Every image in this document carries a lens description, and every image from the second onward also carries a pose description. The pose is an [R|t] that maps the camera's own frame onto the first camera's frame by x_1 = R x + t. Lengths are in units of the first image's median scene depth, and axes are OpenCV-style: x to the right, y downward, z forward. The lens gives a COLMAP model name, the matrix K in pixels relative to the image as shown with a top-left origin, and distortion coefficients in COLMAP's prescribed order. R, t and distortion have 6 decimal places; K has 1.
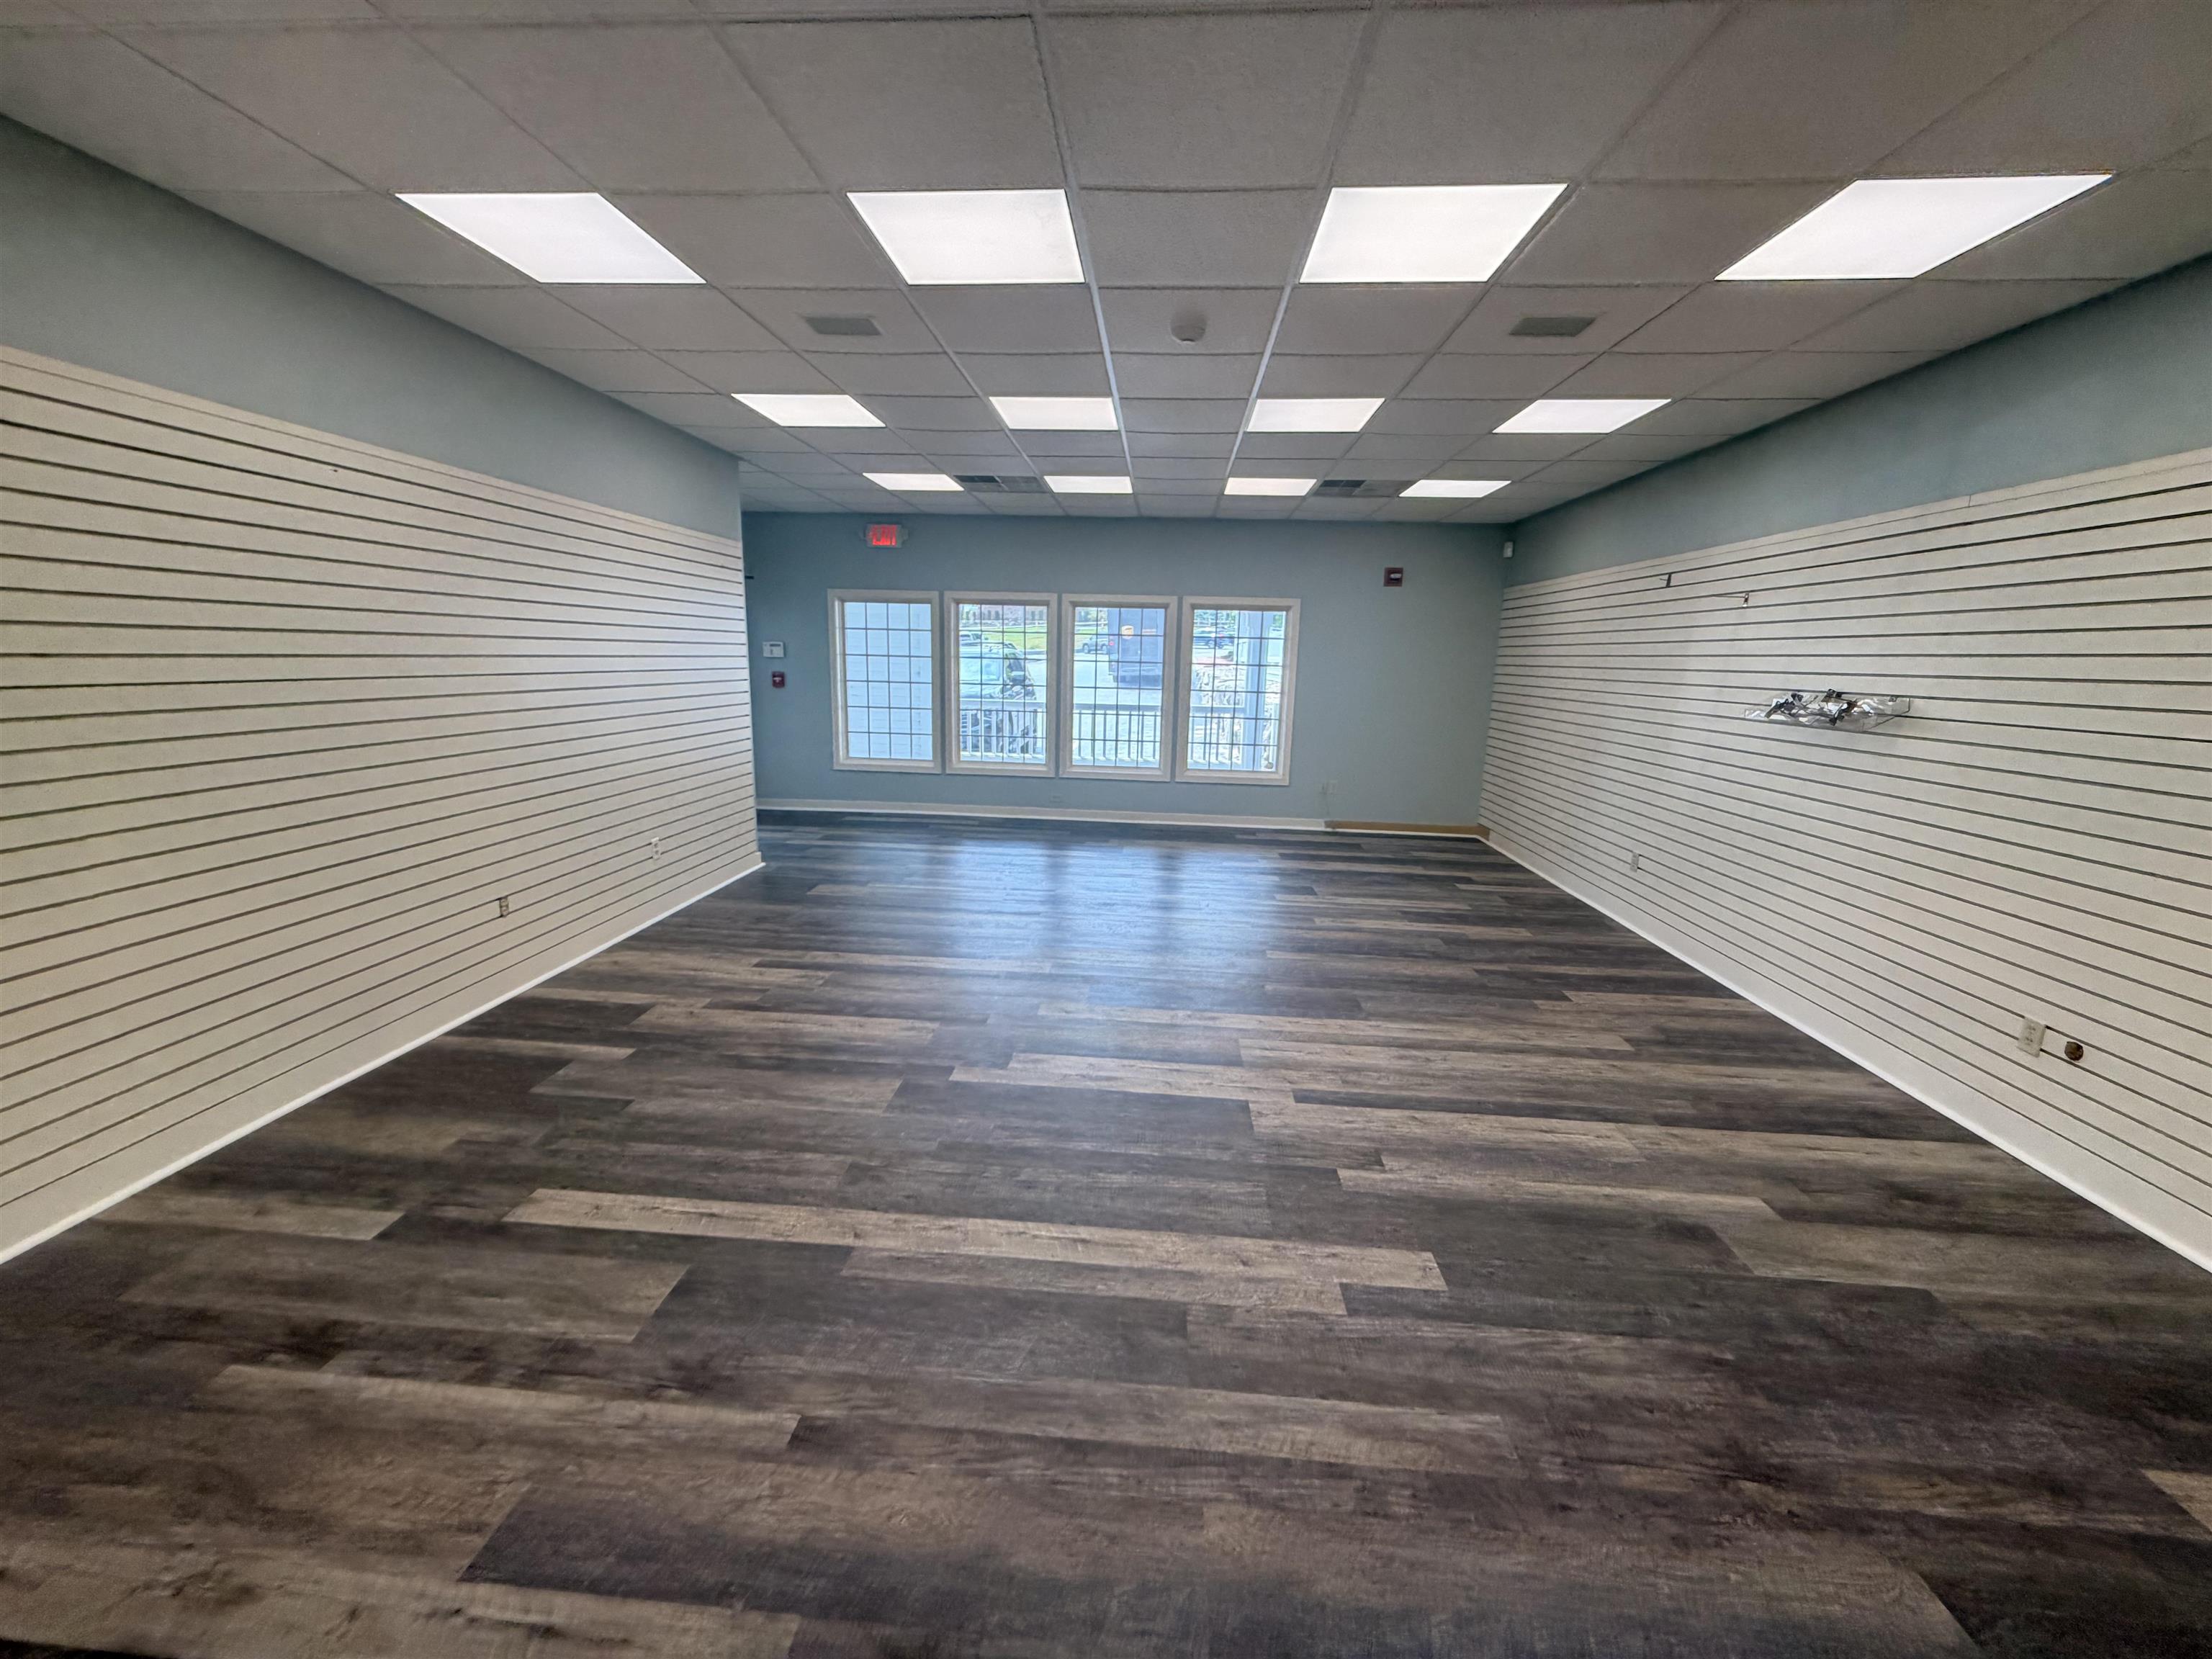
lens RADIAL K [[881.1, 0, 1101.8], [0, 881.1, 823.0], [0, 0, 1]] dist [0.000639, -0.000104]
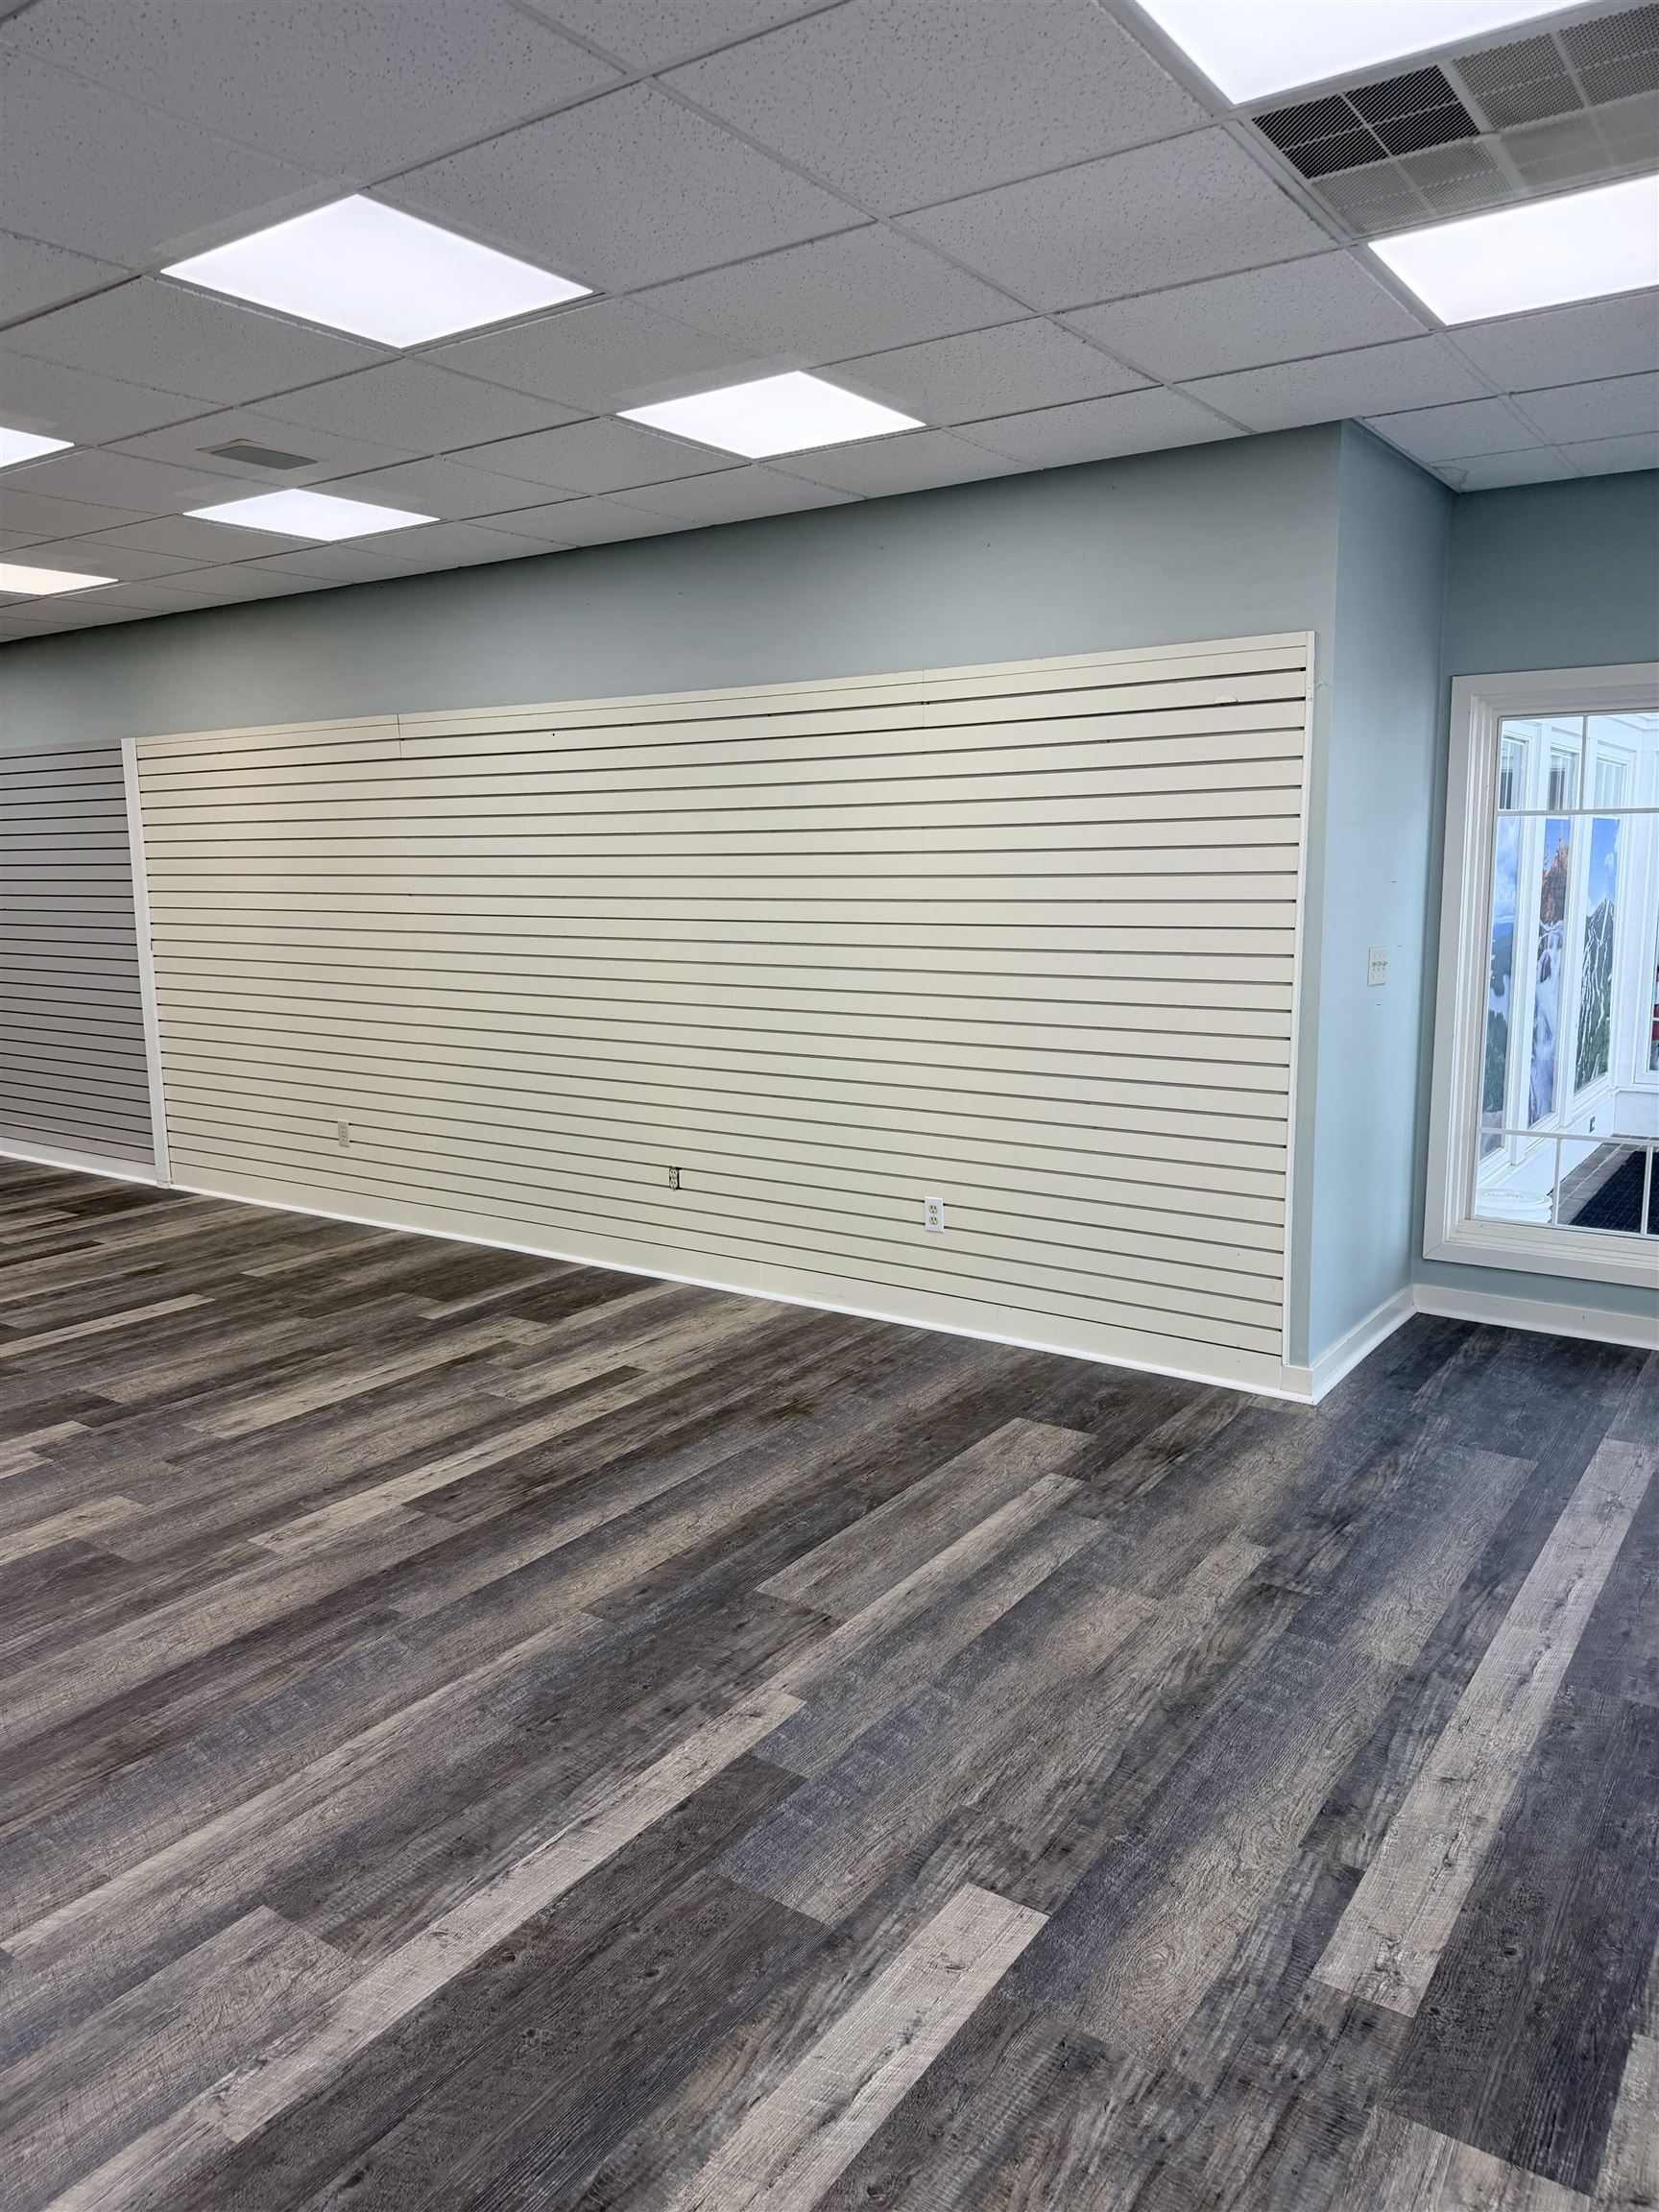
lens RADIAL K [[1554.5, 0, 831.2], [0, 1554.5, 1096.9], [0, 0, 1]] dist [0.036992, -0.045925]
pose [[-0.509379, 0.113634, -0.853007, 0.570900], [-0.163176, 0.960505, 0.225396, -0.369221], [0.844930, 0.254003, -0.470719, 1.896233]]
